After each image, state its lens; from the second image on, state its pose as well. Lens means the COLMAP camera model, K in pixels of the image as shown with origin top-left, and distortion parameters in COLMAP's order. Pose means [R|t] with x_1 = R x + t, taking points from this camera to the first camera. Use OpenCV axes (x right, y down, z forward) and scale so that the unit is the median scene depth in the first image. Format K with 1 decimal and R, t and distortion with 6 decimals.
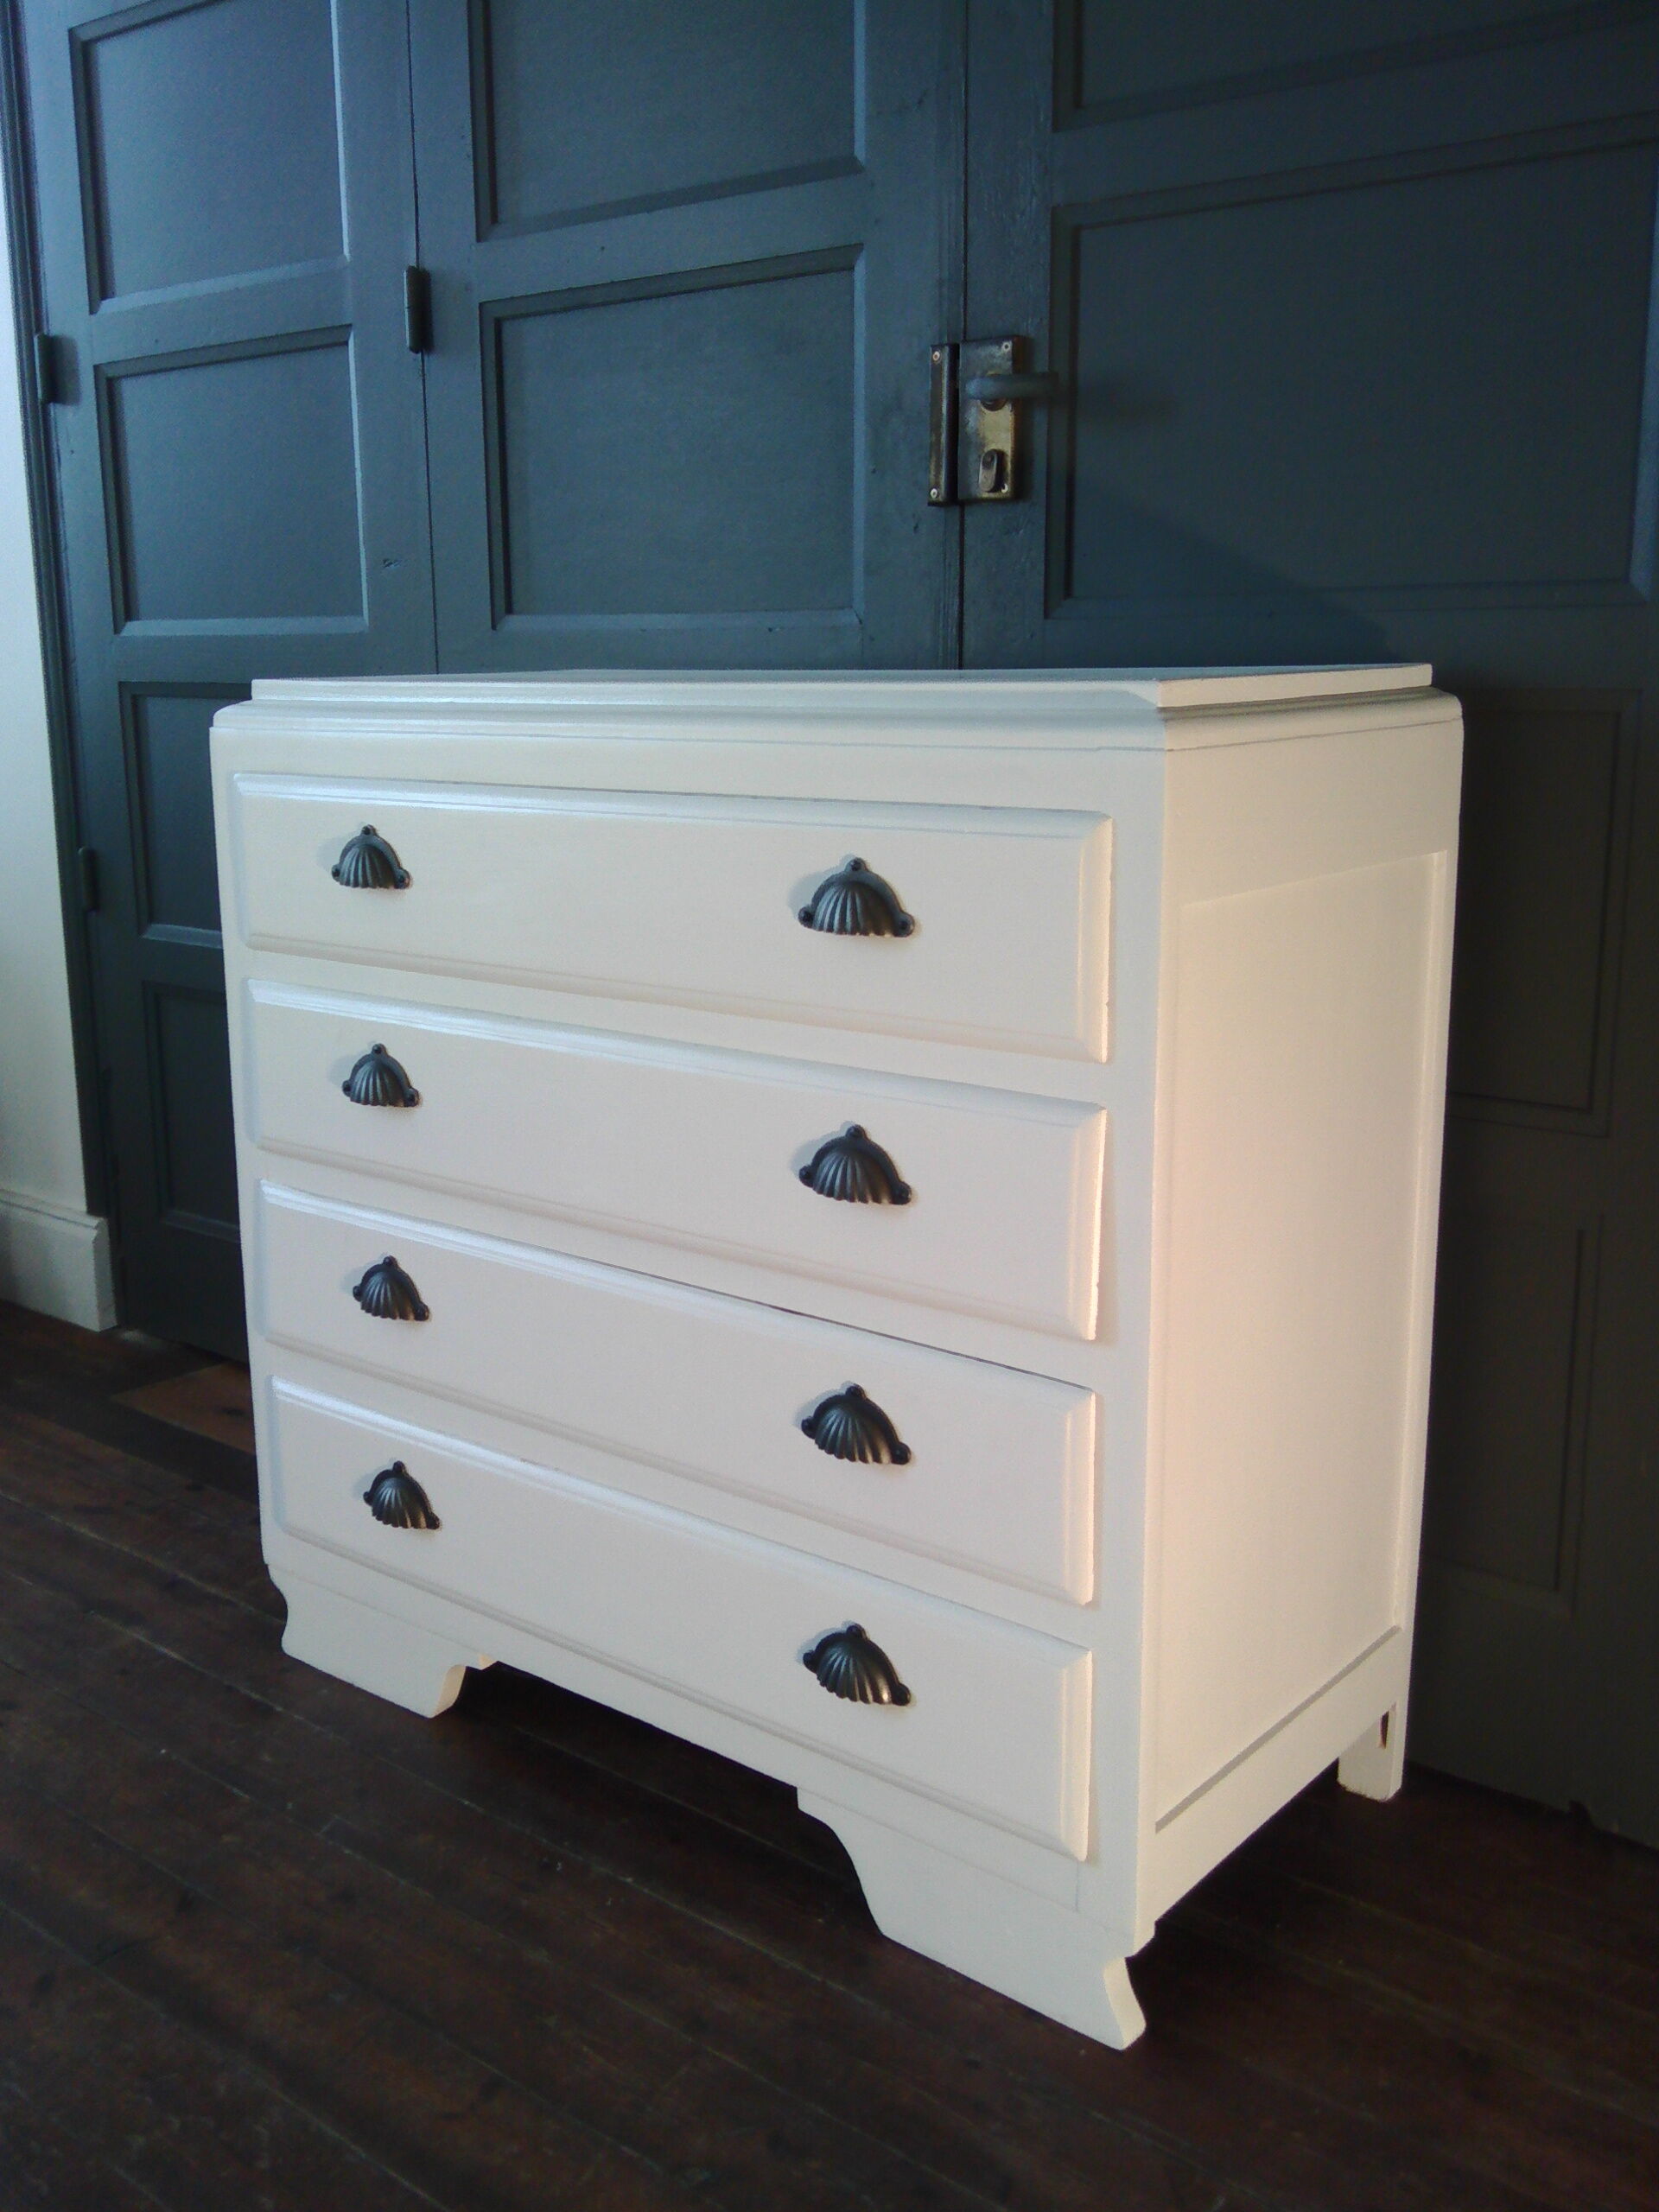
lens RADIAL K [[2136.6, 0, 746.3], [0, 2136.6, 1110.4], [0, 0, 1]] dist [0.013250, -0.007182]
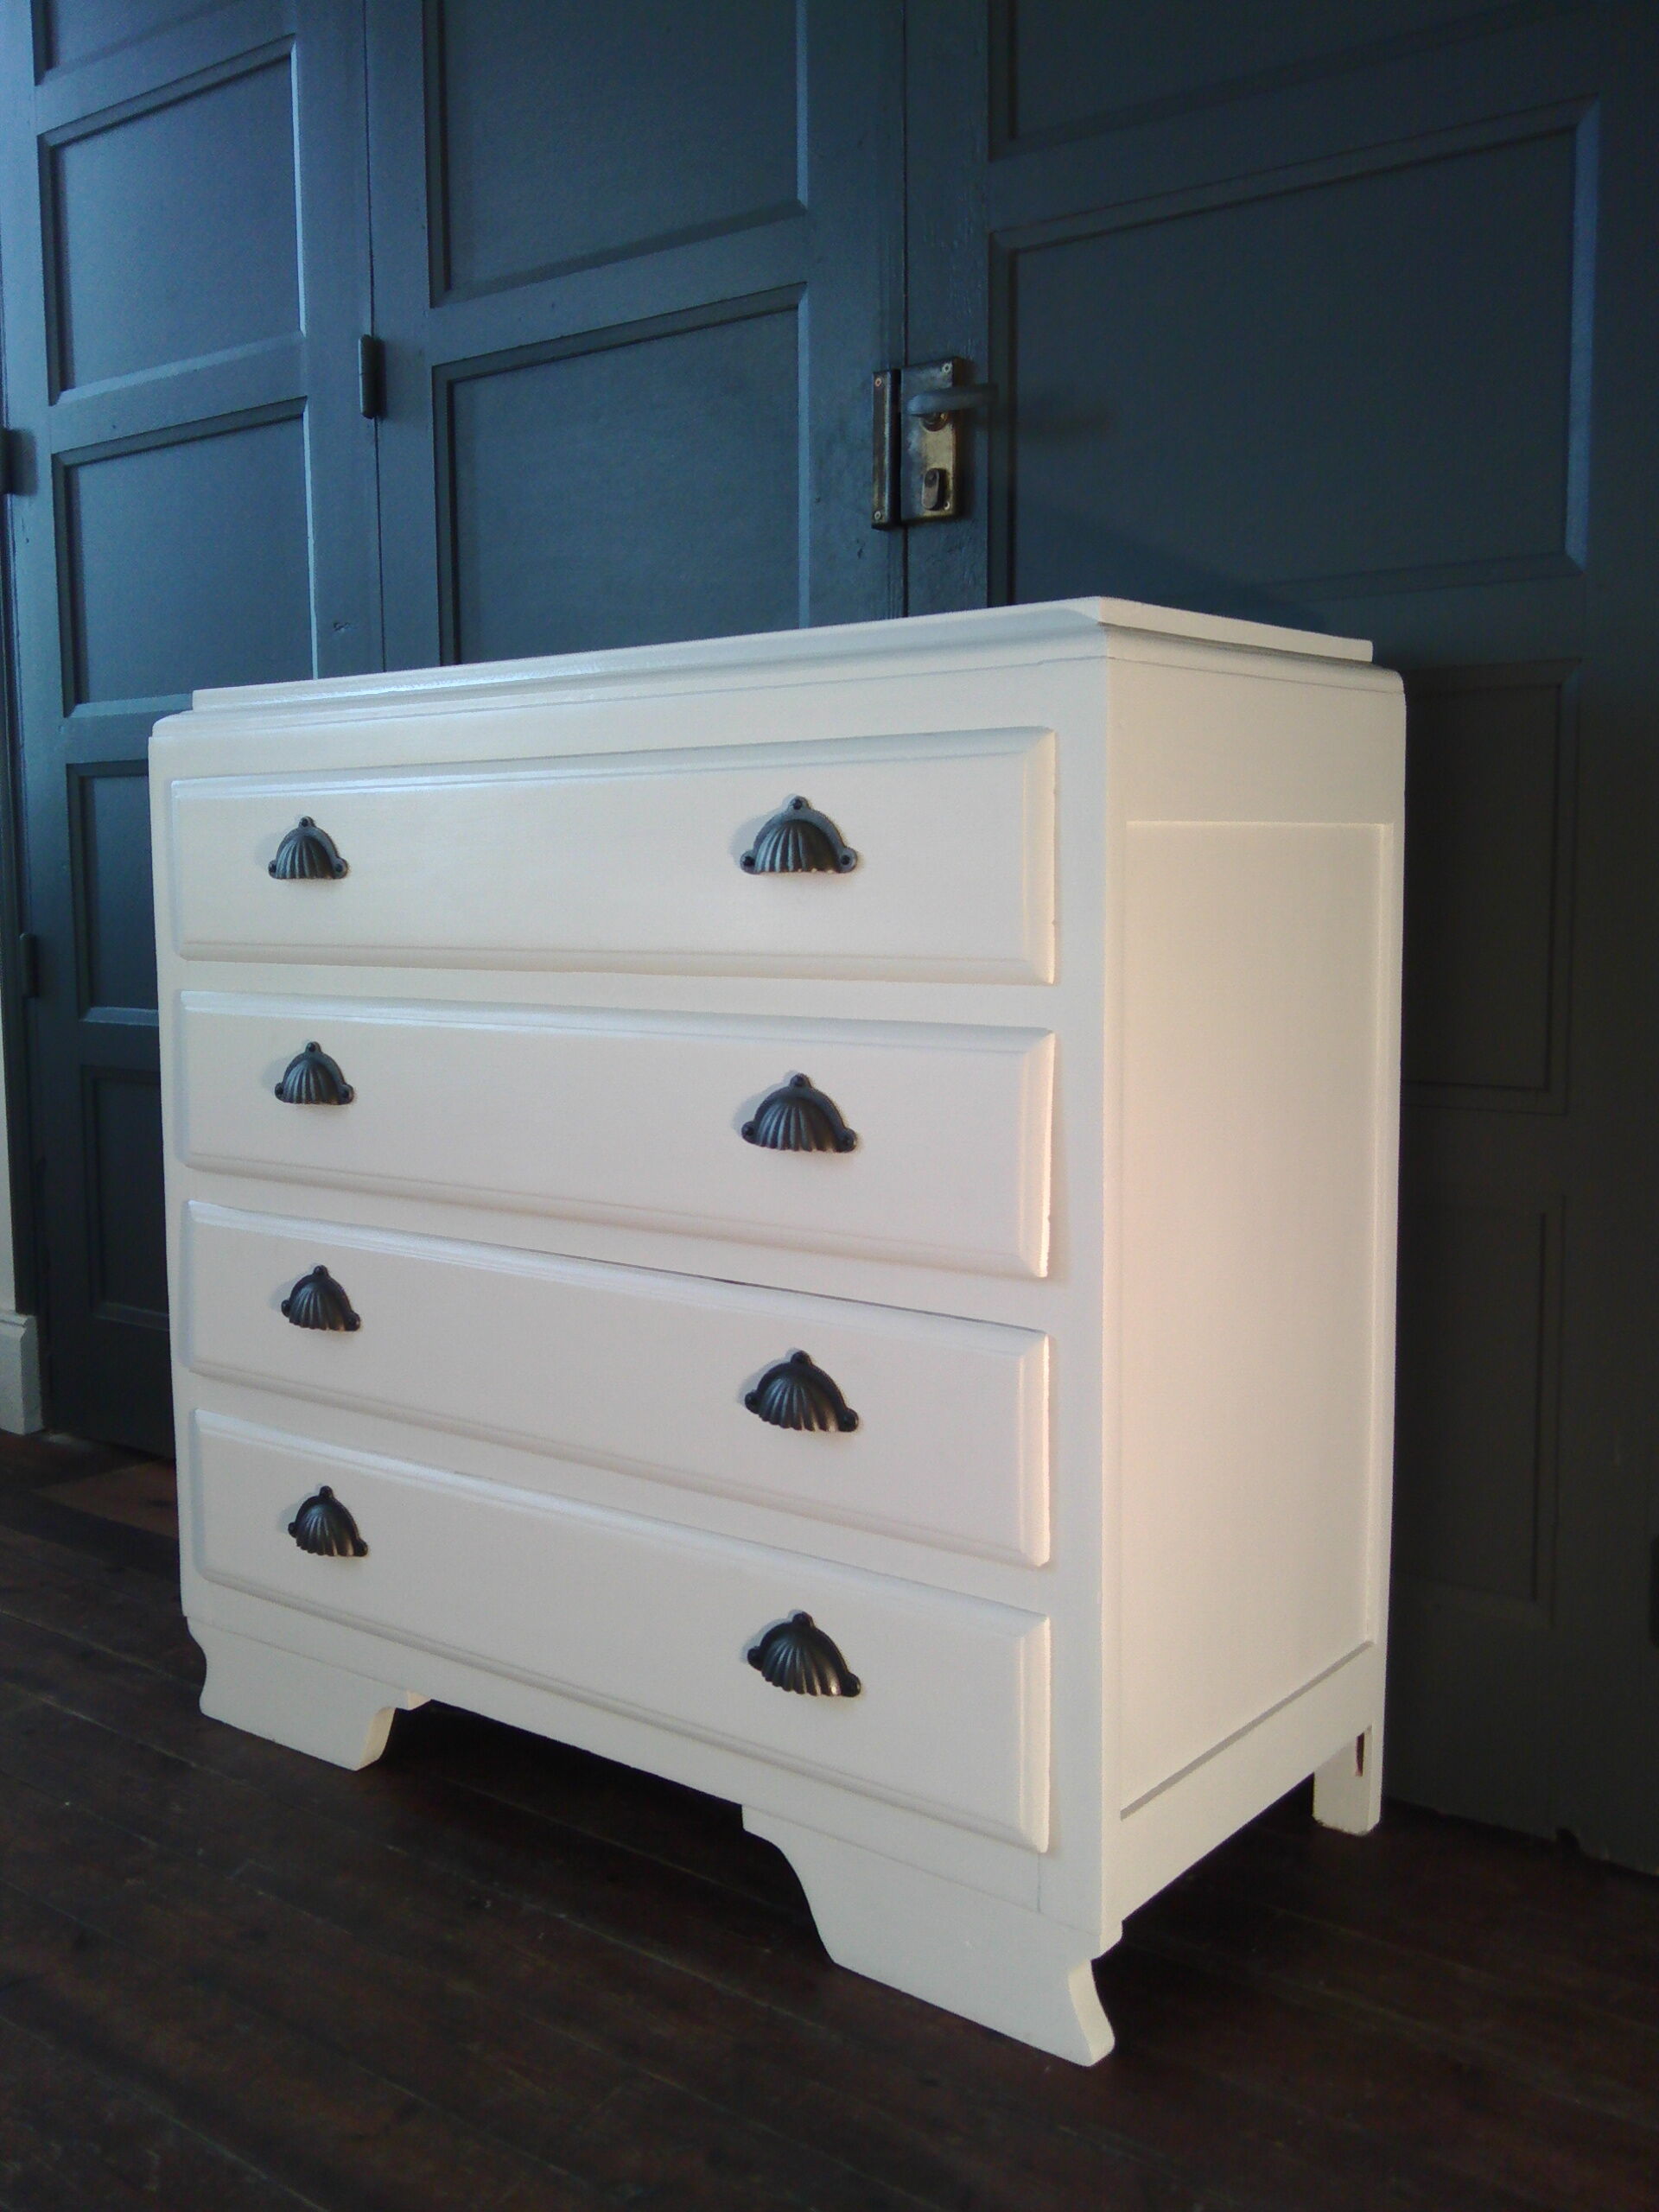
lens RADIAL K [[2143.5, 0, 757.6], [0, 2143.5, 1096.3], [0, 0, 1]] dist [0.010027, 0.000166]
pose [[0.999712, 0.000603, 0.023984, 0.007578], [0.002060, 0.993835, -0.110850, 0.105979], [-0.023903, 0.110867, 0.993548, 0.027183]]
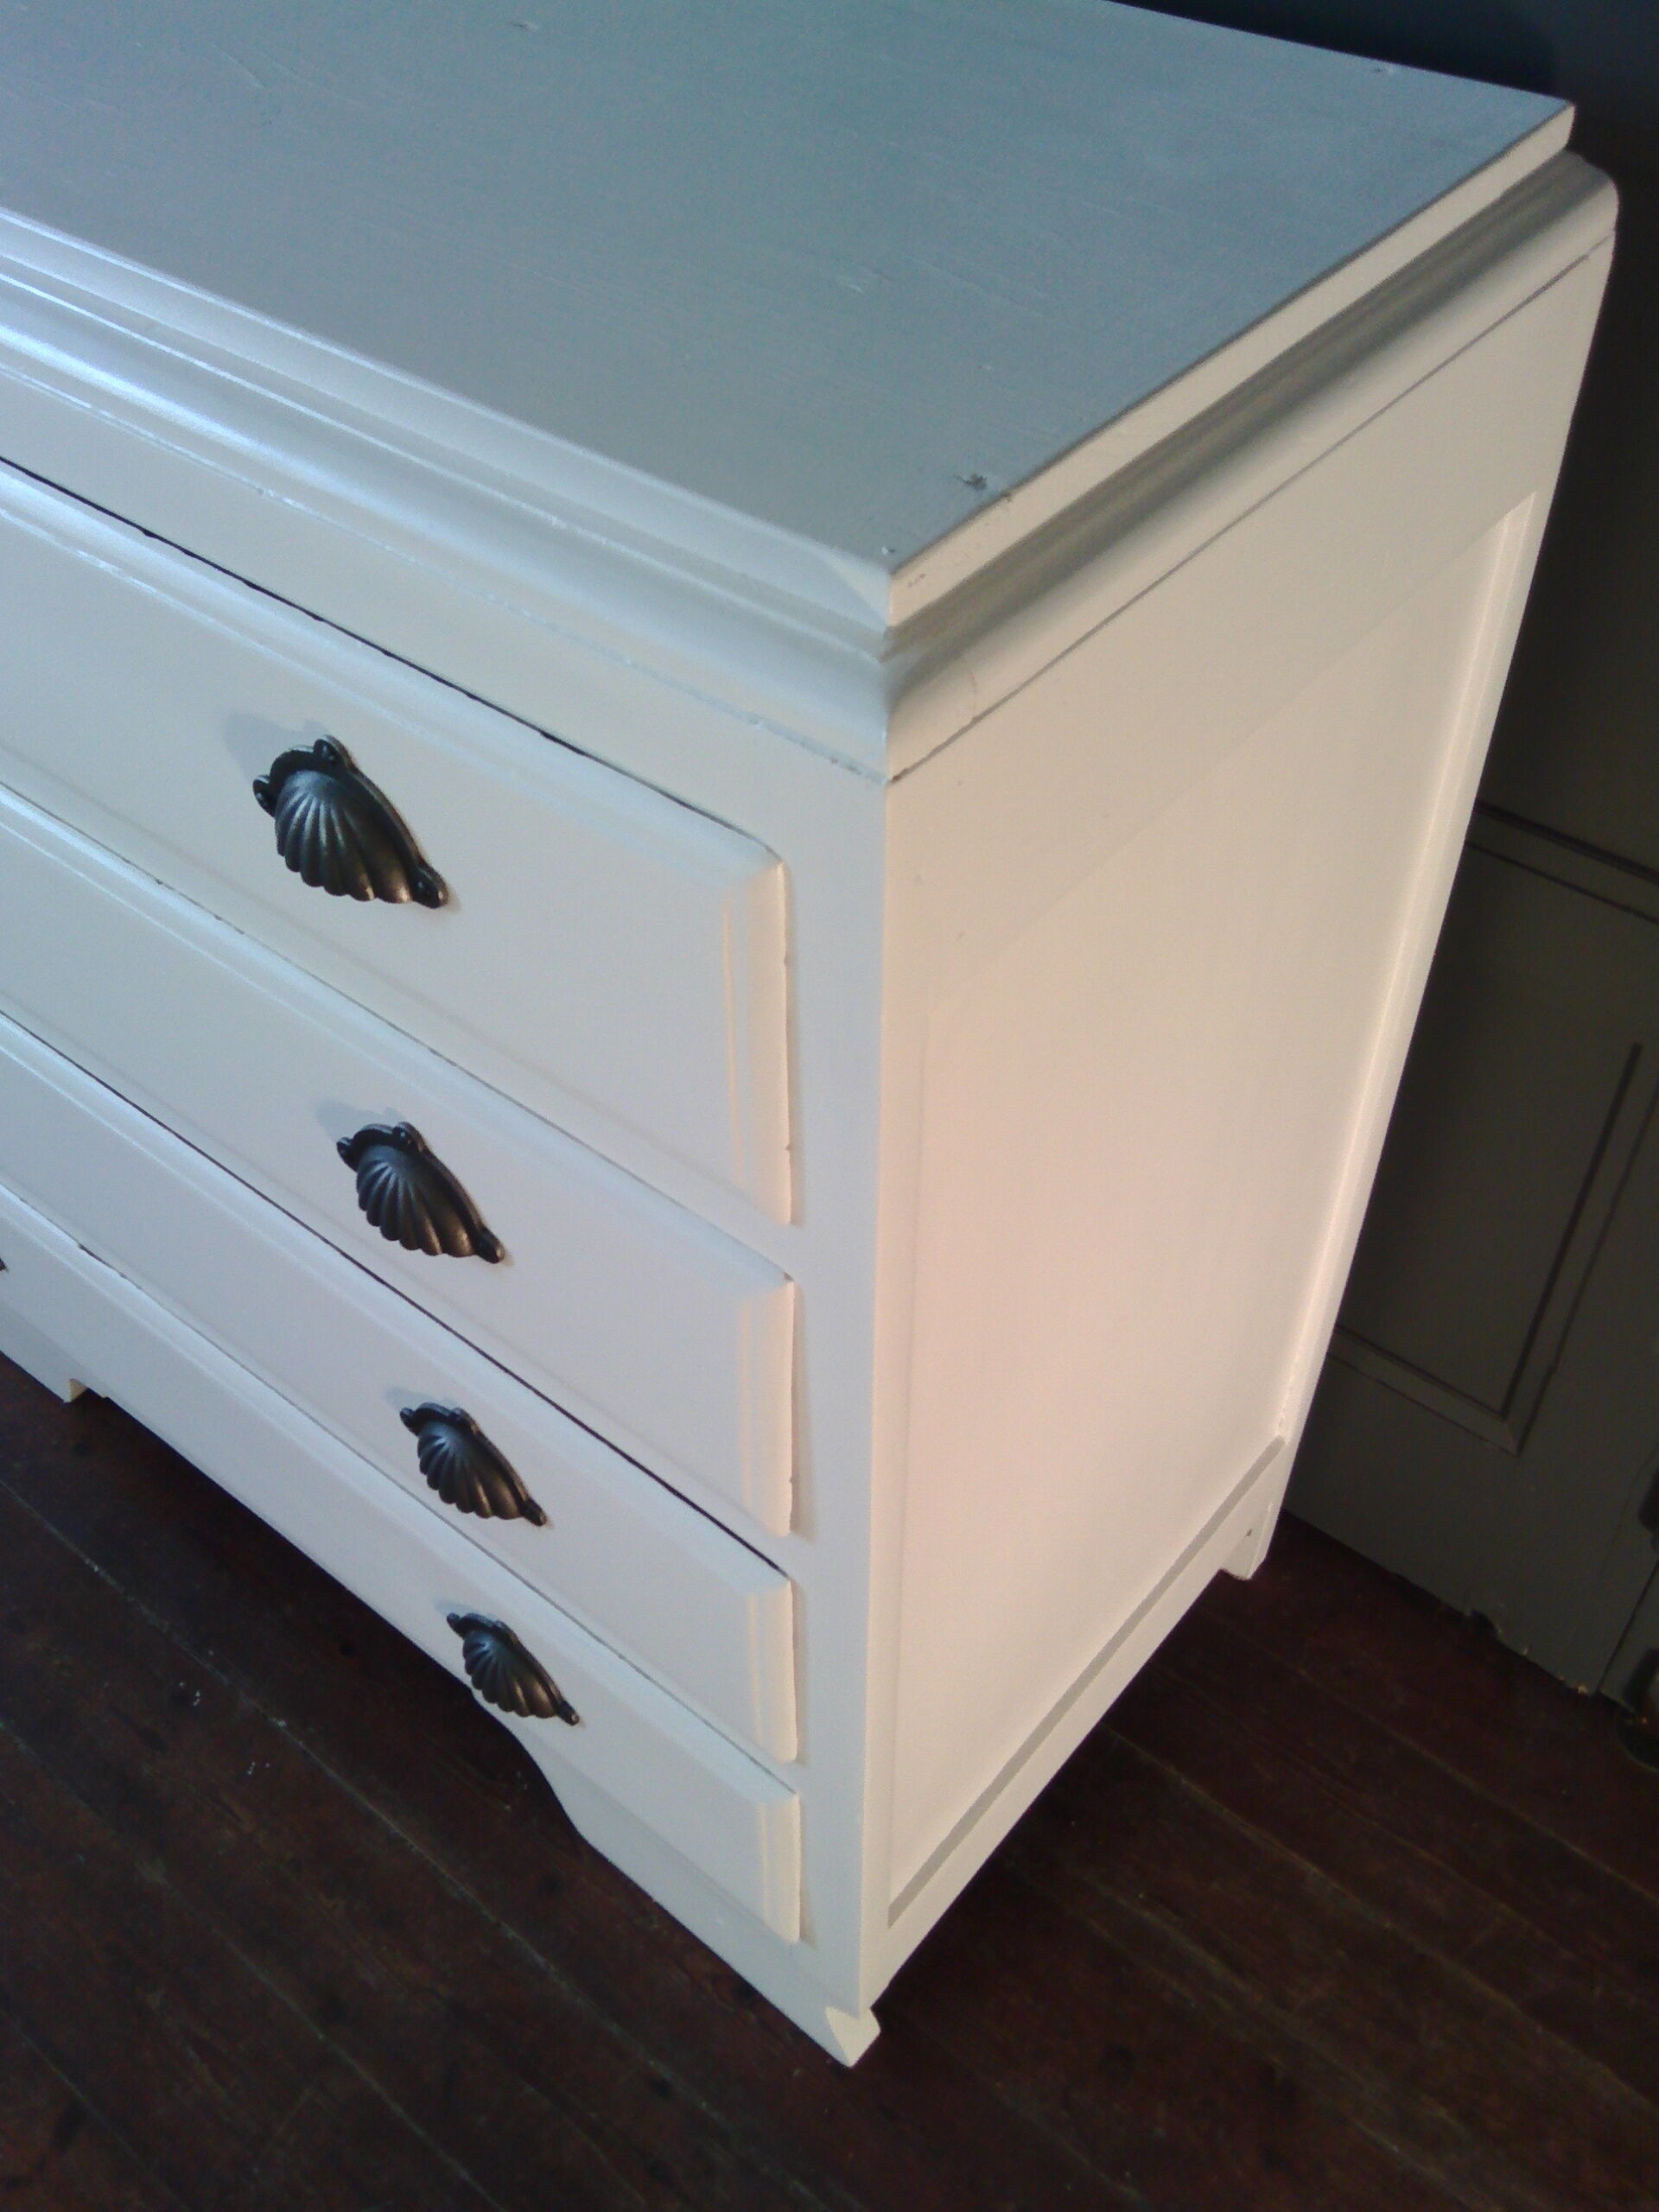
lens RADIAL K [[2136.6, 0, 746.3], [0, 2136.6, 1110.4], [0, 0, 1]] dist [0.013250, -0.007182]
pose [[0.999943, -0.008013, -0.007008, 0.124866], [0.010516, 0.845809, 0.533383, -0.257155], [0.001654, -0.533426, 0.845845, 0.433461]]
